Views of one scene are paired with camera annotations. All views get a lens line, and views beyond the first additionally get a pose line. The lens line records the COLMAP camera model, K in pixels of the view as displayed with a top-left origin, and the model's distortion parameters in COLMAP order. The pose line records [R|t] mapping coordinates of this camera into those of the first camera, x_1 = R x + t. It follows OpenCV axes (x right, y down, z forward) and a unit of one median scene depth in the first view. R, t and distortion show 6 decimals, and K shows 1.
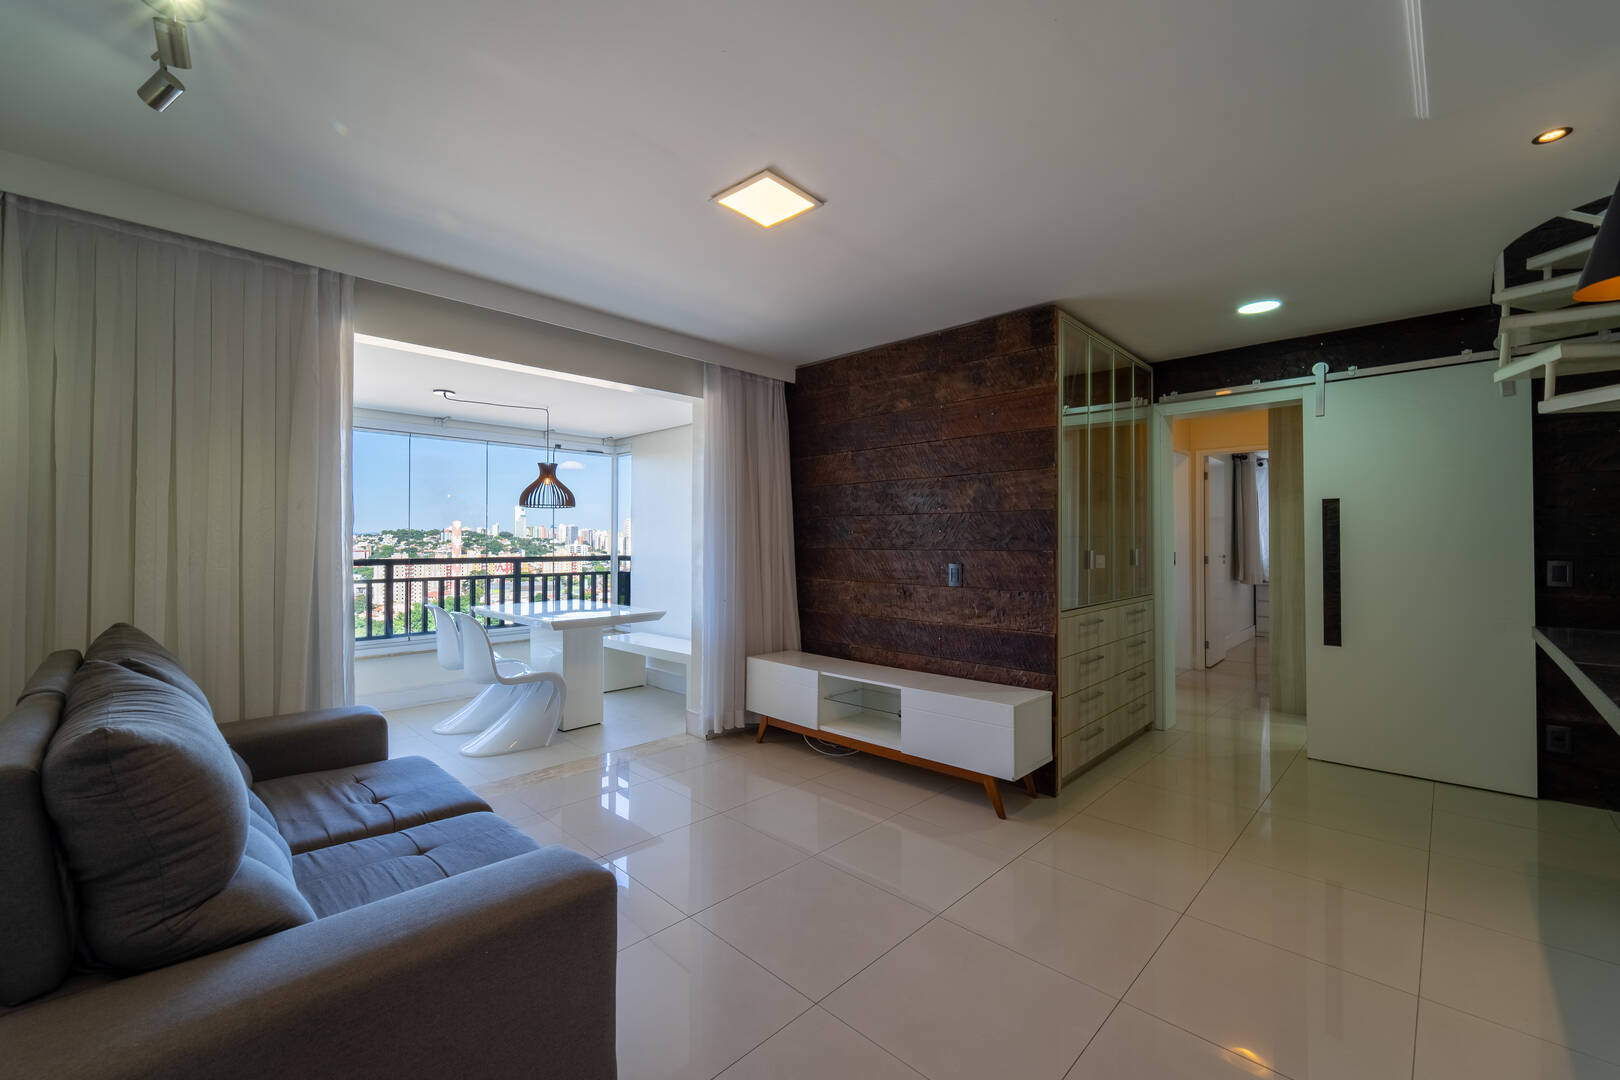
lens RADIAL K [[647.4, 0, 812.0], [0, 647.4, 533.3], [0, 0, 1]] dist [0.000961, -0.002673]
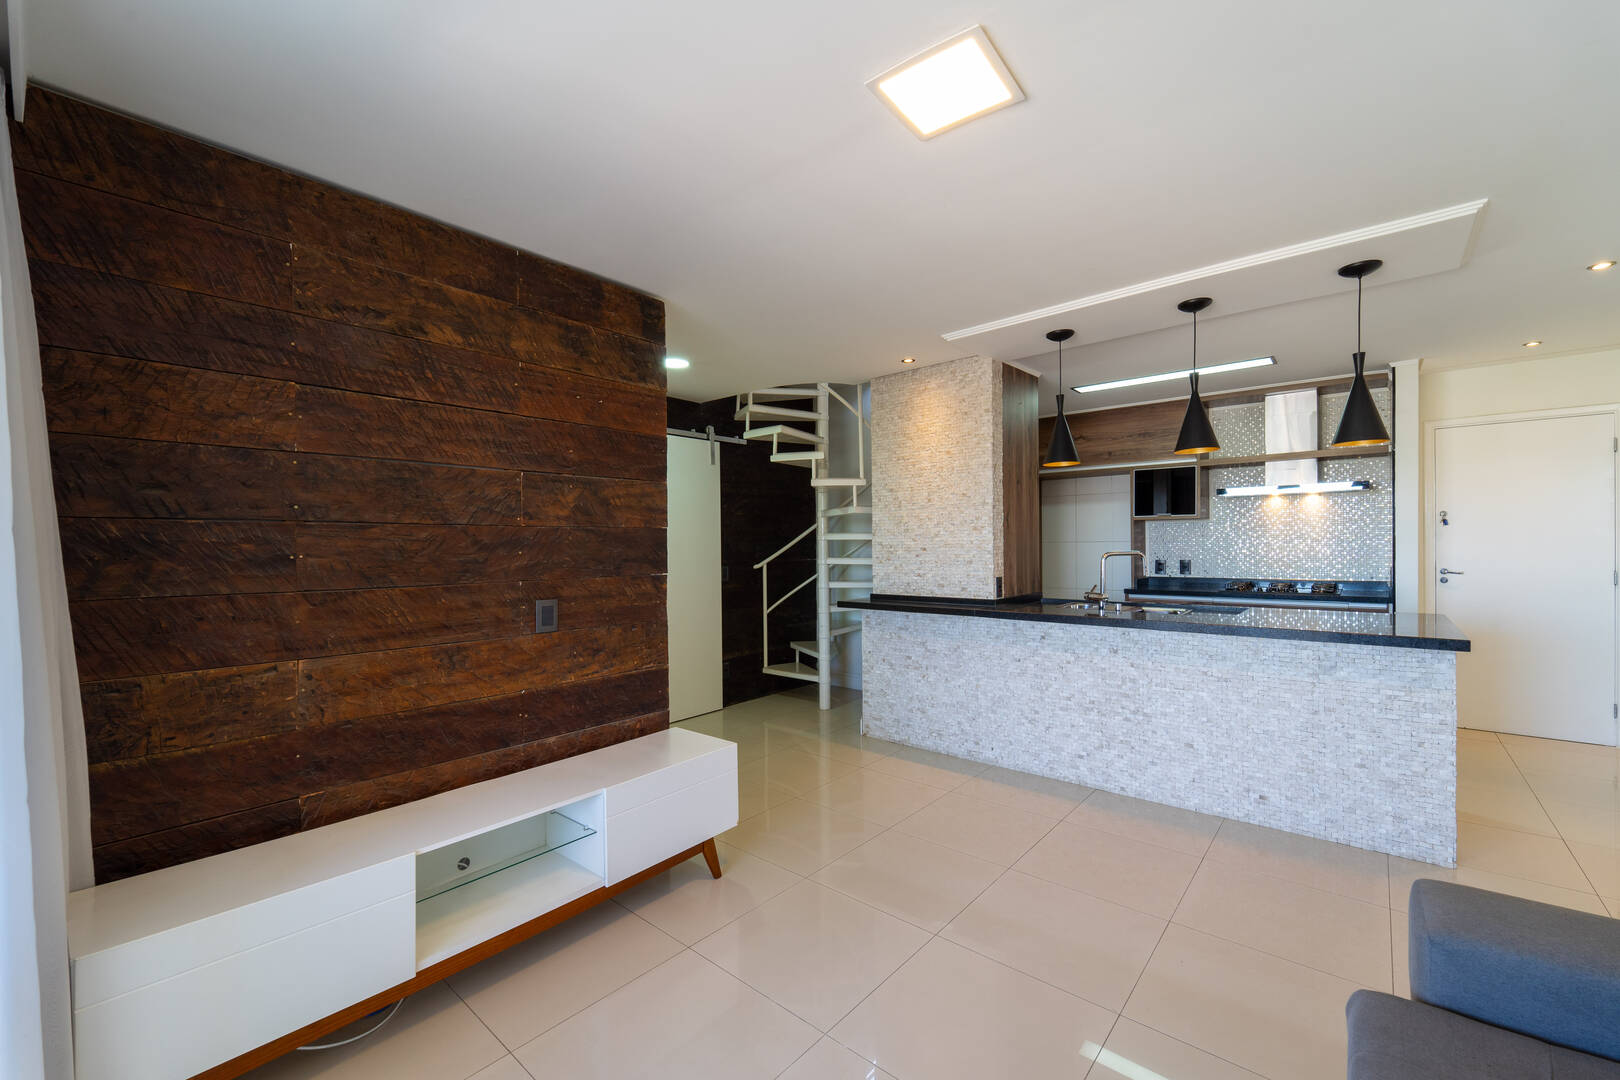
lens RADIAL K [[647.4, 0, 810.7], [0, 647.4, 549.3], [0, 0, 1]] dist [0.000961, -0.002673]
pose [[-0.048888, -0.005643, 0.998788, -0.460526], [0.002349, 0.999981, 0.005764, -0.009422], [-0.998801, 0.002628, -0.048874, 0.709523]]
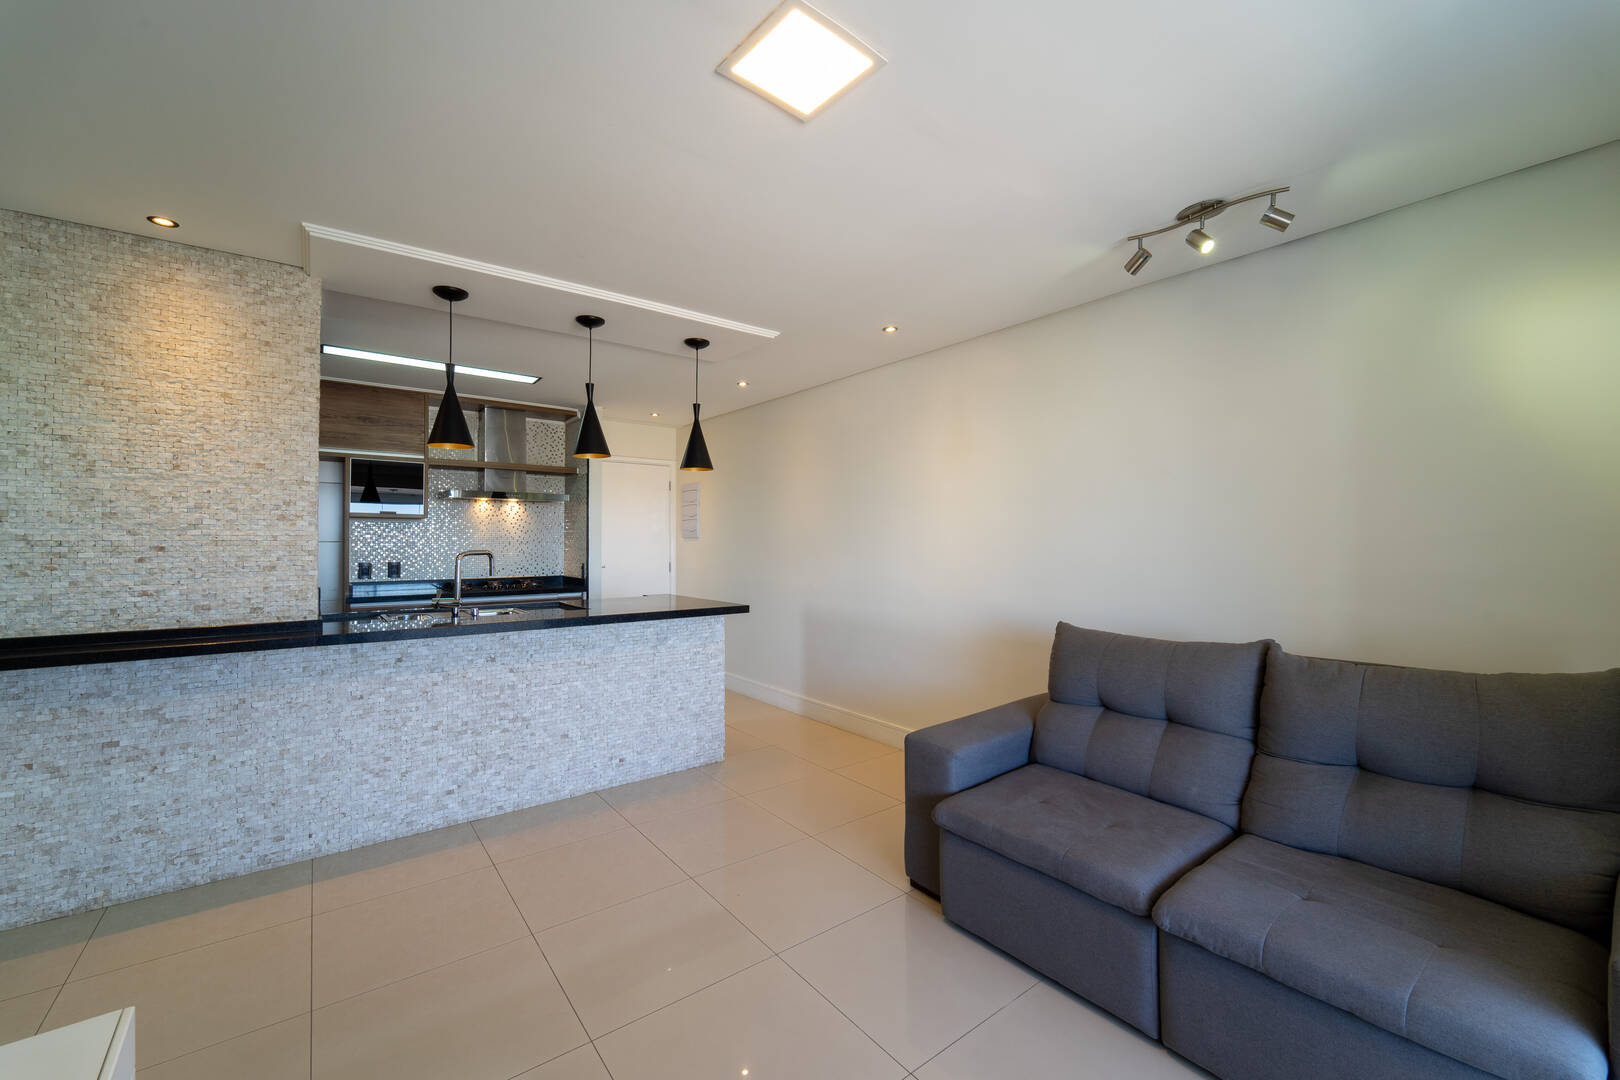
lens RADIAL K [[647.4, 0, 809.3], [0, 647.4, 536.0], [0, 0, 1]] dist [0.000961, -0.002673]
pose [[-0.987793, 0.005539, 0.155676, -0.106994], [0.002583, 0.999813, -0.019189, -0.001401], [-0.155754, -0.018553, -0.987622, 0.997629]]
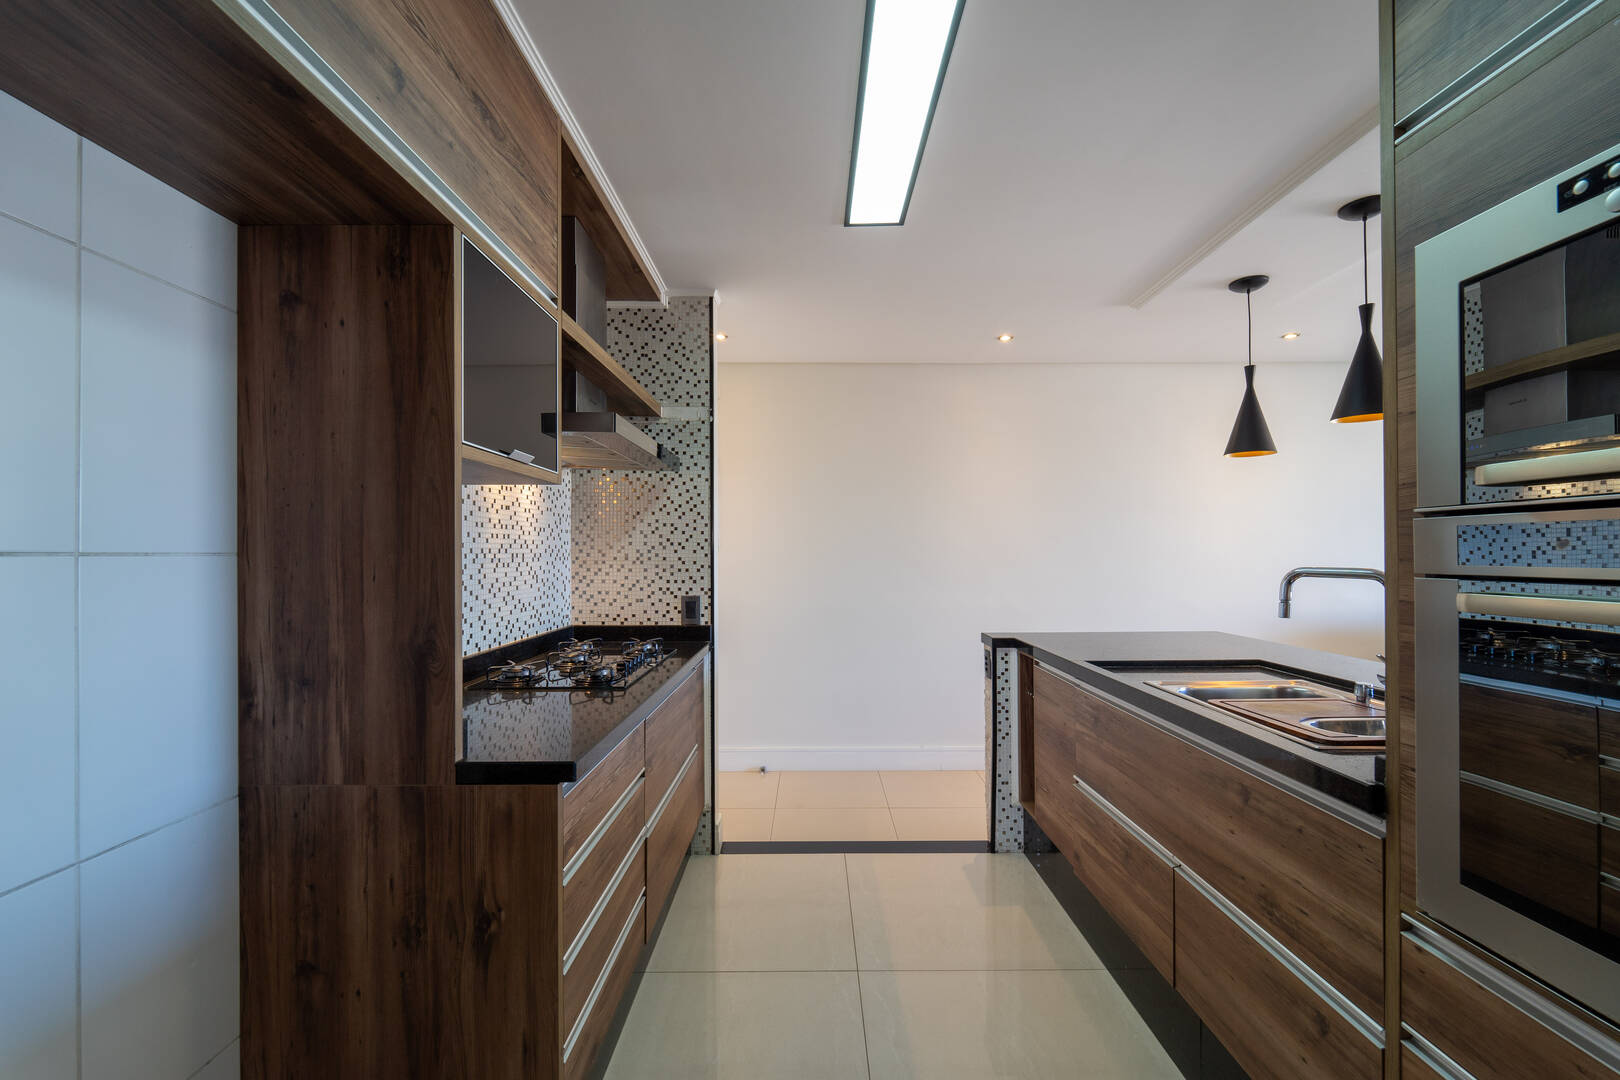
lens RADIAL K [[647.4, 0, 792.5], [0, 647.4, 546.5], [0, 0, 1]] dist [0.000961, -0.002673]
pose [[-0.735688, -0.000596, -0.677320, 1.042805], [0.011475, 0.999845, -0.013343, -0.014383], [0.677223, -0.017588, -0.735567, 0.262613]]
